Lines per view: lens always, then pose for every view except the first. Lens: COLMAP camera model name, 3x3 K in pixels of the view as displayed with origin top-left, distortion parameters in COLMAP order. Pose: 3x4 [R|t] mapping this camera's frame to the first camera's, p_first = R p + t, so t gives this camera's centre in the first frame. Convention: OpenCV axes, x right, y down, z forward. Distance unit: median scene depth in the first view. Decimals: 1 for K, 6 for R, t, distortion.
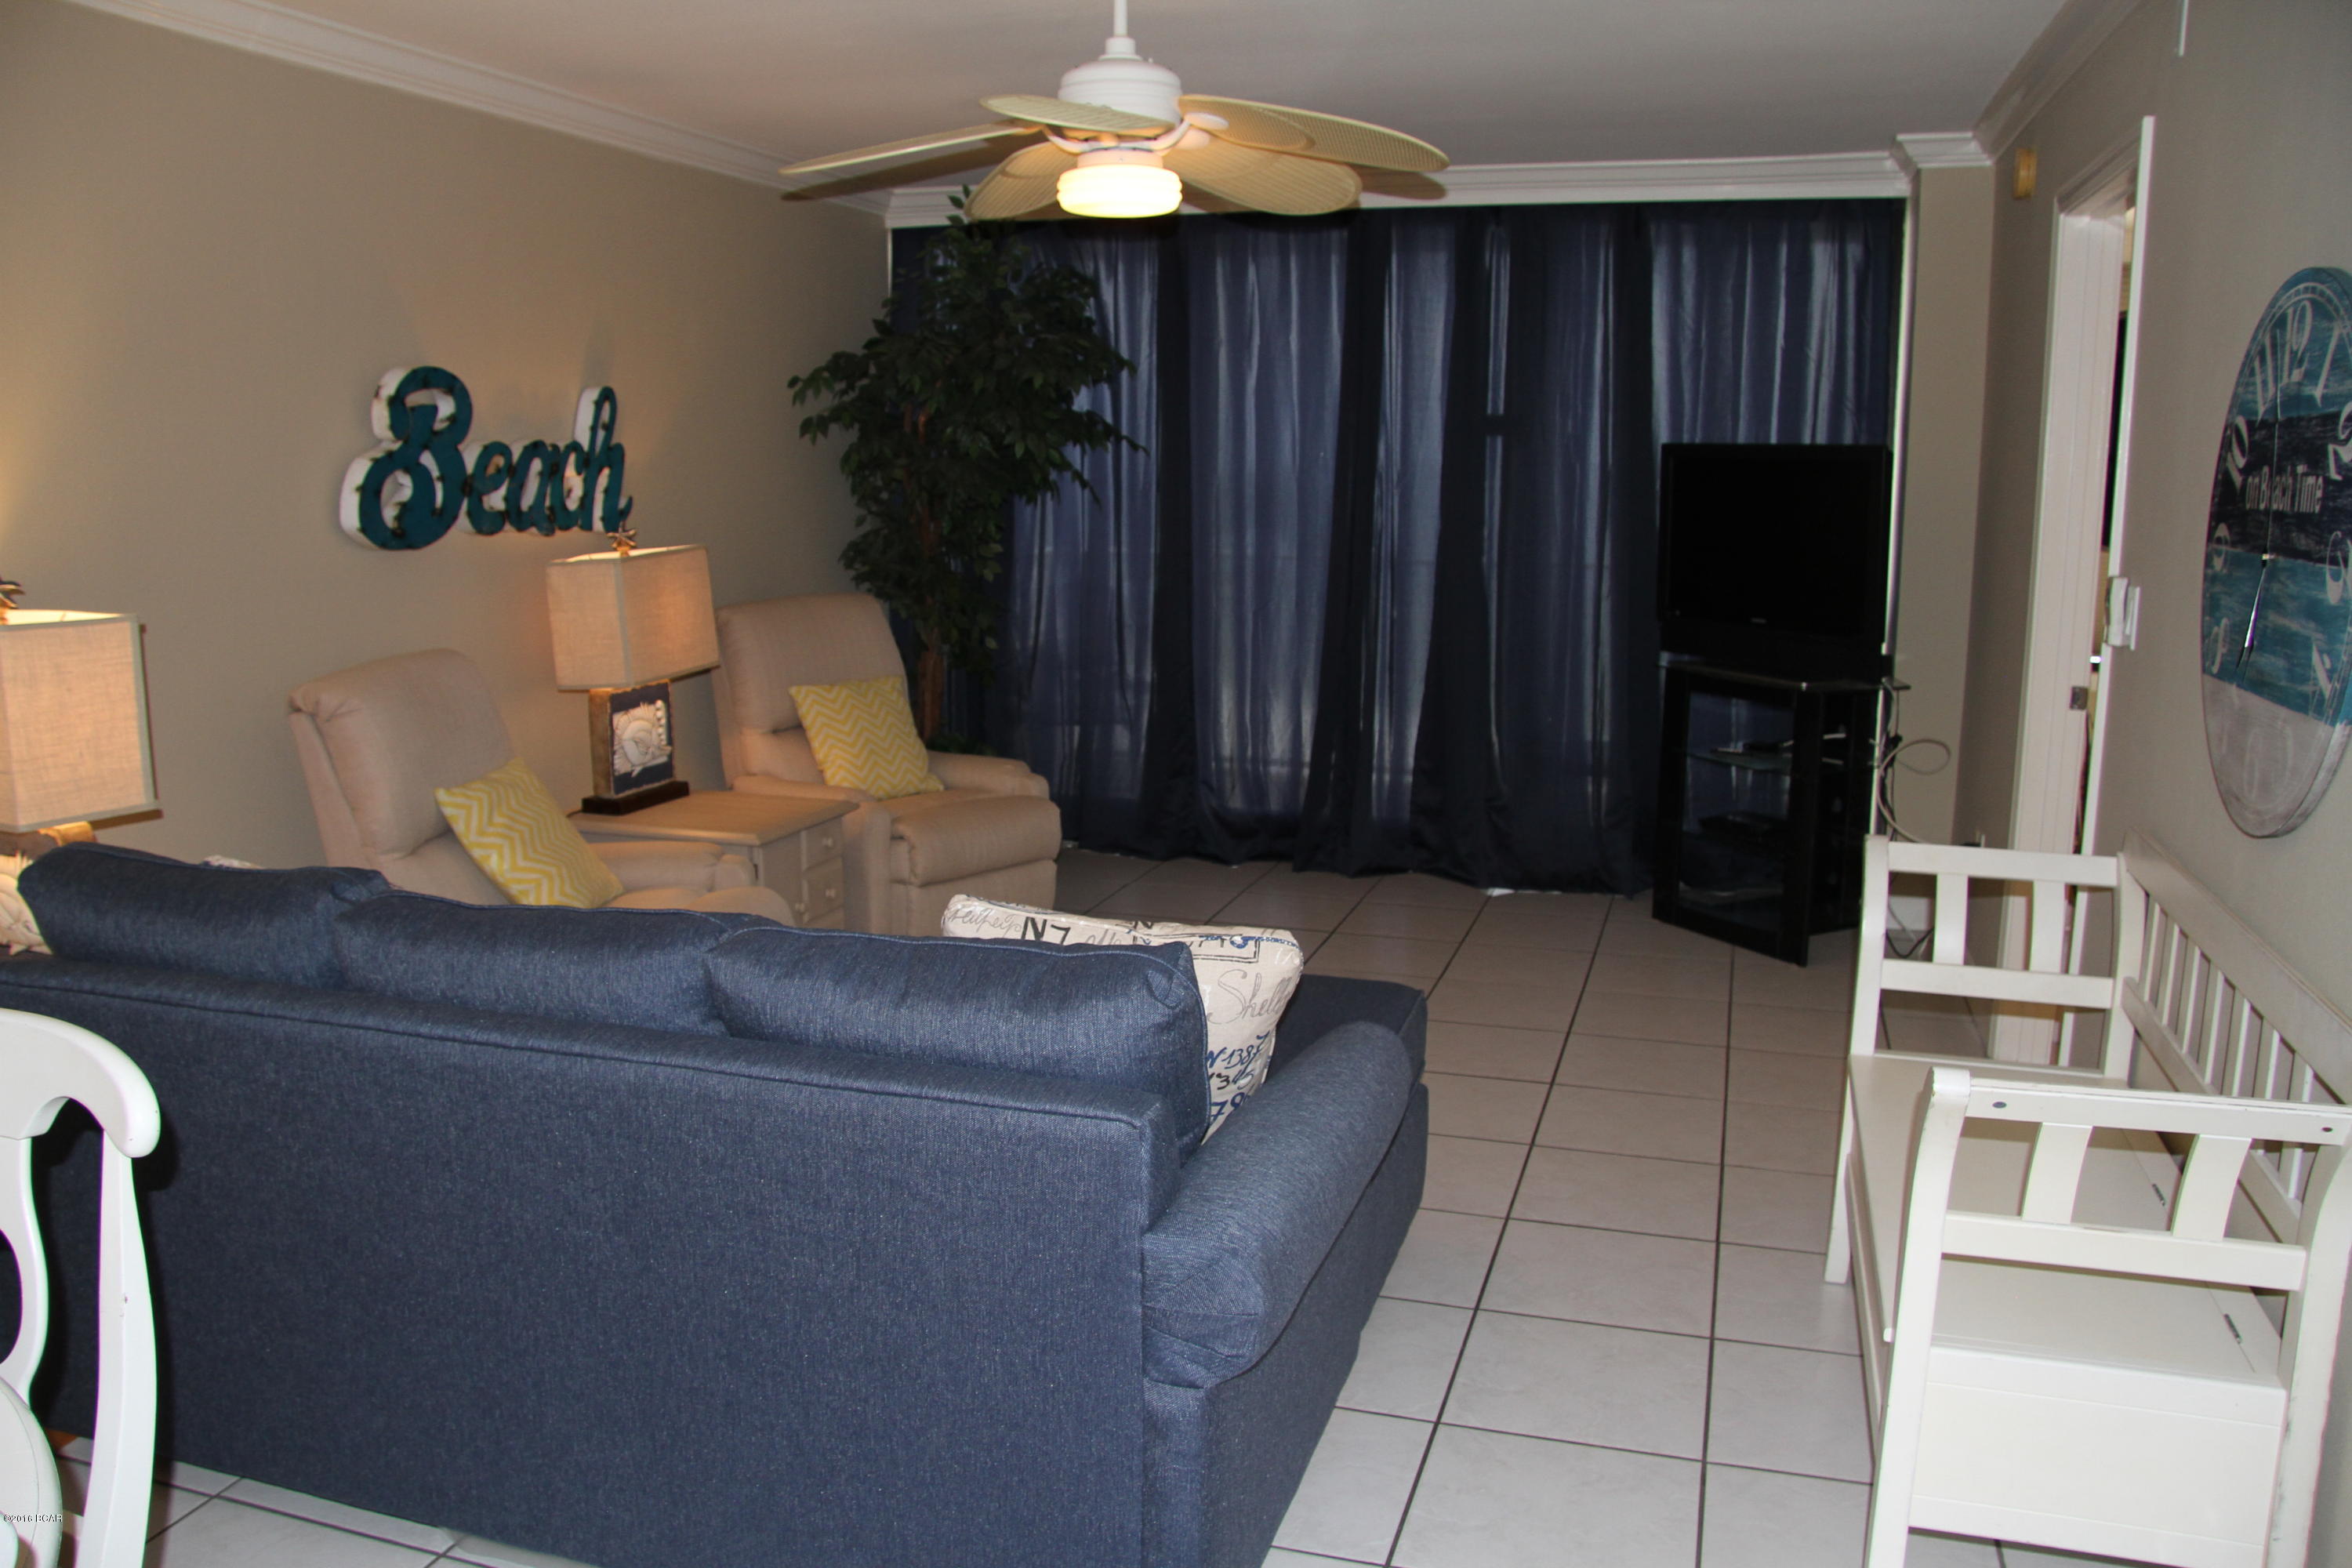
lens RADIAL K [[1822.9, 0, 1168.4], [0, 1822.9, 790.7], [0, 0, 1]] dist [-0.177760, 0.136862]
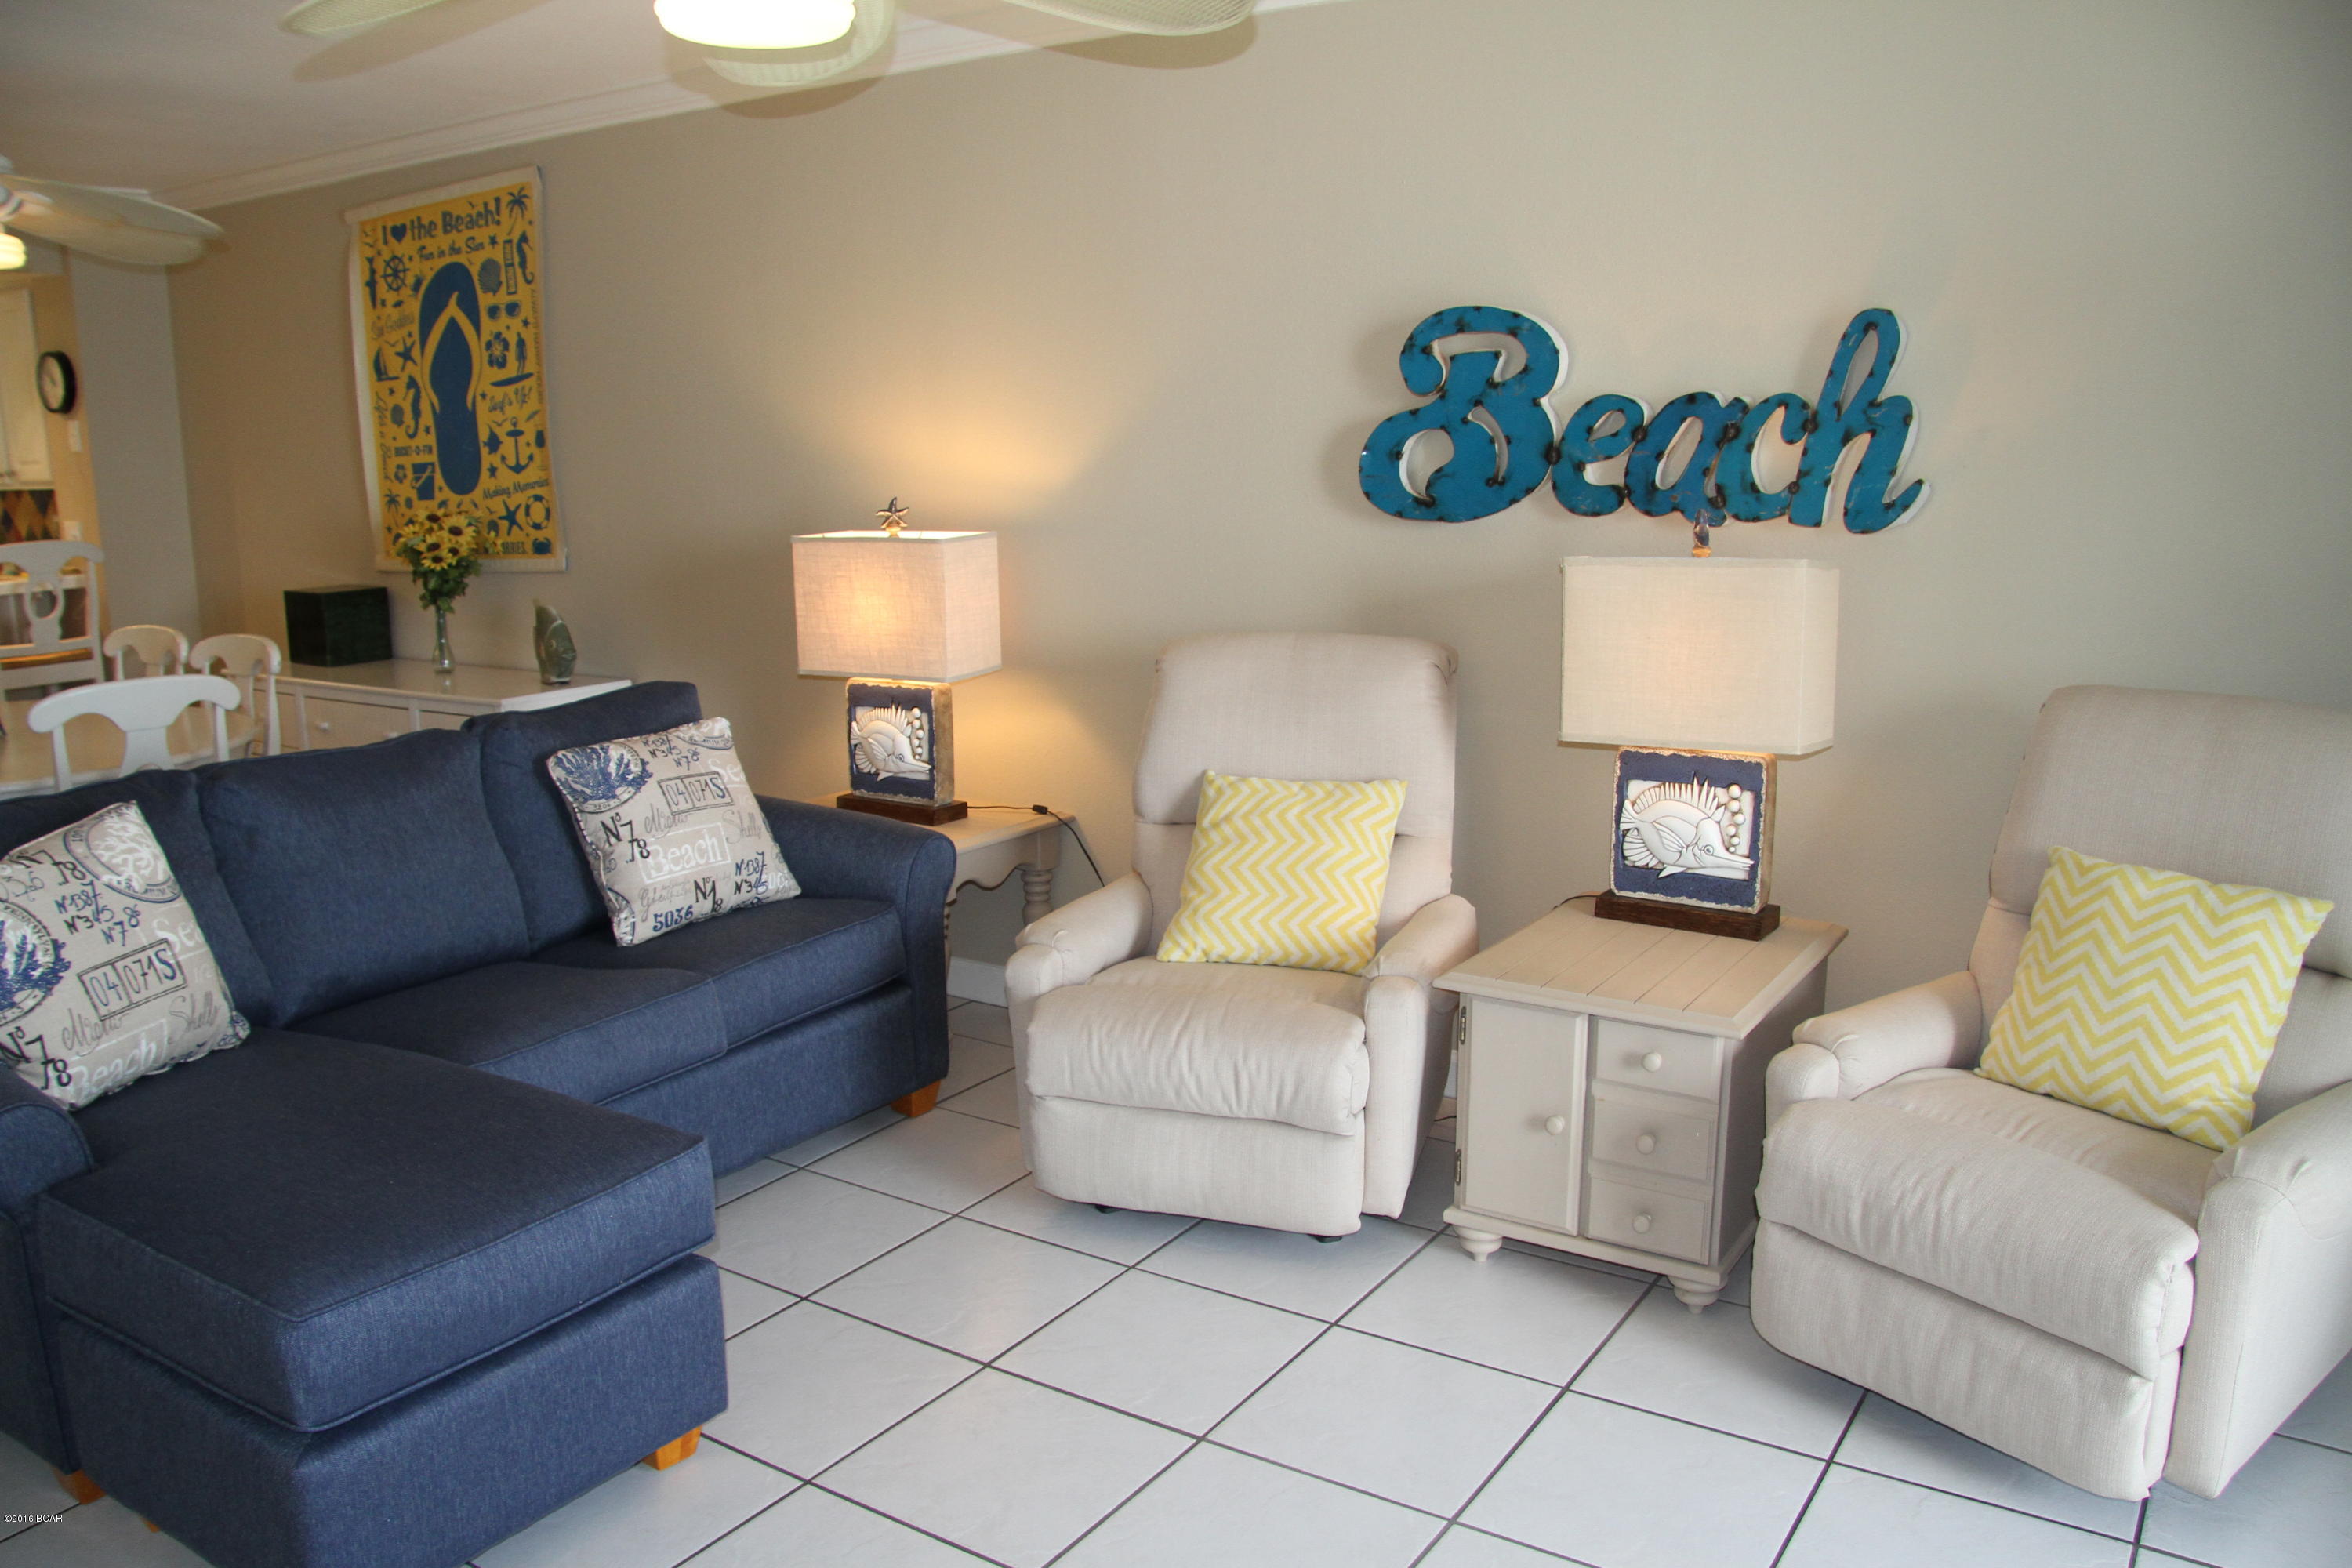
lens RADIAL K [[1806.9, 0, 1166.2], [0, 1806.9, 792.6], [0, 0, 1]] dist [-0.179011, 0.133455]
pose [[-0.268140, 0.189853, -0.944488, 0.384221], [-0.164426, 0.956986, 0.239046, -0.165856], [0.949245, 0.219396, -0.225389, 0.925410]]
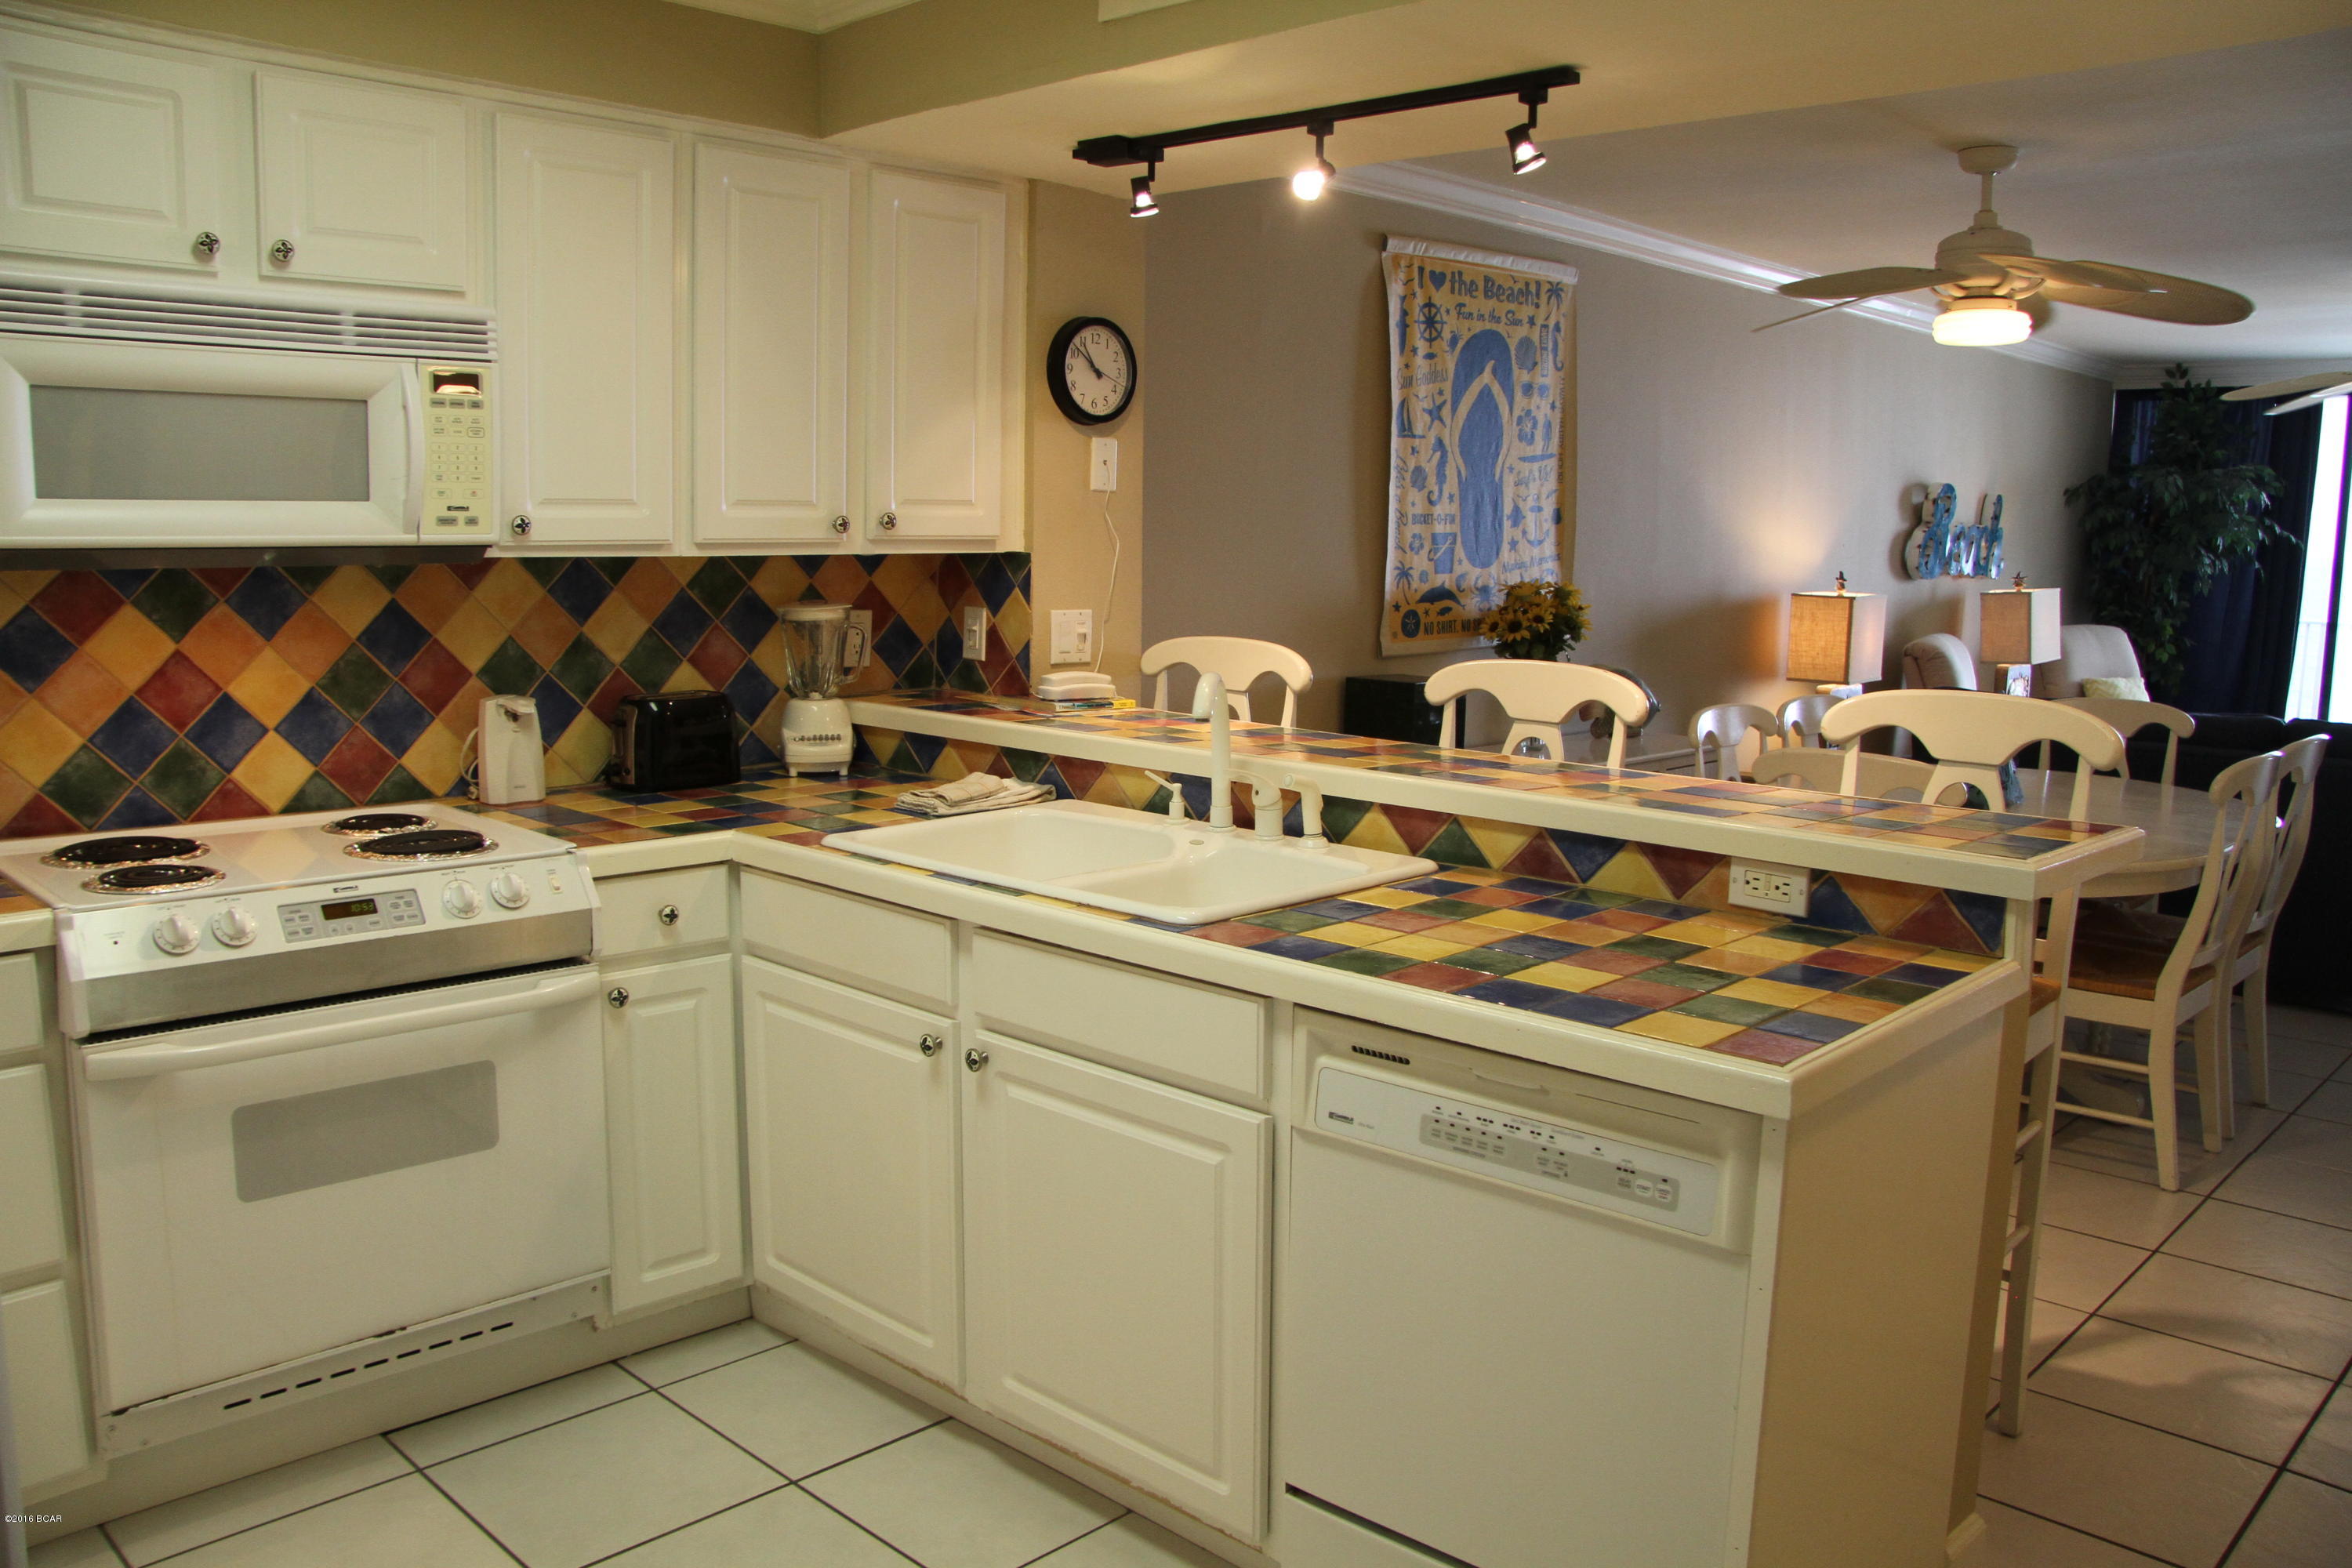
lens RADIAL K [[1806.9, 0, 1166.2], [0, 1806.9, 792.6], [0, 0, 1]] dist [-0.179011, 0.133455]
pose [[0.891415, 0.074515, -0.447021, -0.257912], [-0.093527, 0.995404, -0.020579, 0.170356], [0.443433, 0.060153, 0.894287, -0.849084]]
